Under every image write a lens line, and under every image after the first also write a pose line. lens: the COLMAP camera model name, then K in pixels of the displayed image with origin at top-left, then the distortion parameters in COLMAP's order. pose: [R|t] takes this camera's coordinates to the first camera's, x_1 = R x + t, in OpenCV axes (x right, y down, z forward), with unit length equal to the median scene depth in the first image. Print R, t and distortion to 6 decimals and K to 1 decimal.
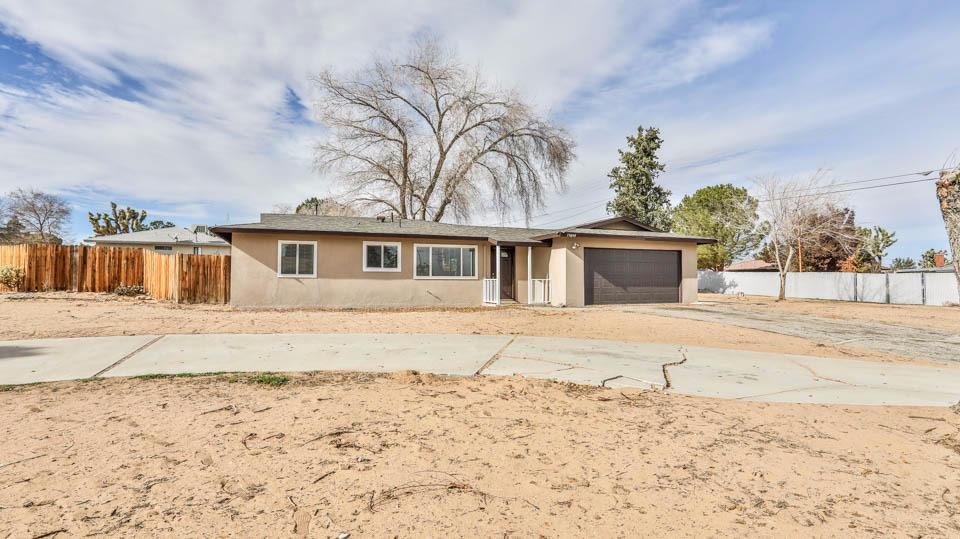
lens RADIAL K [[496.5, 0, 480.1], [0, 496.5, 269.1], [0, 0, 1]] dist [-0.073827, 0.030882]
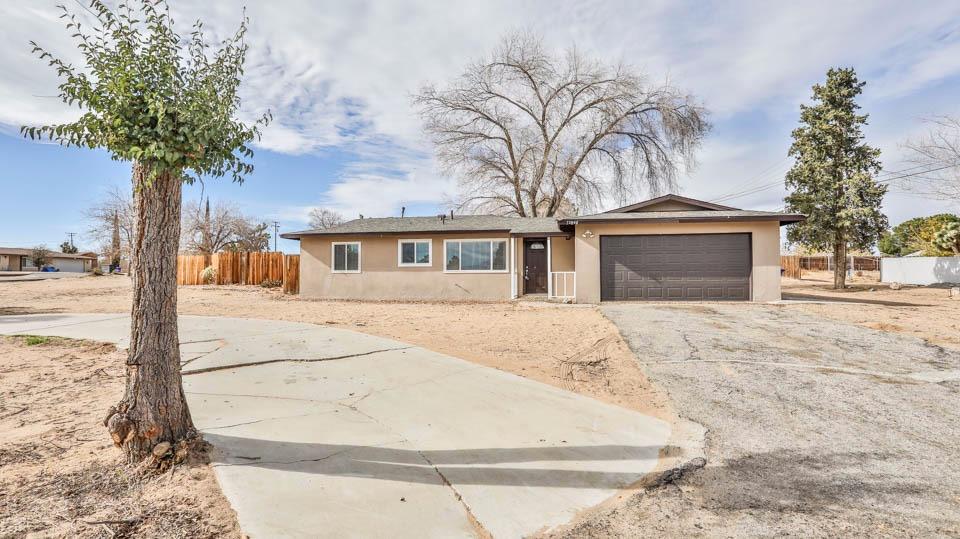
lens RADIAL K [[496.5, 0, 476.7], [0, 496.5, 264.6], [0, 0, 1]] dist [-0.073827, 0.030882]
pose [[0.850371, -0.018431, -0.525860, 0.474293], [0.020014, 0.999796, -0.002679, 0.006048], [0.525802, -0.008247, 0.850567, 0.143181]]
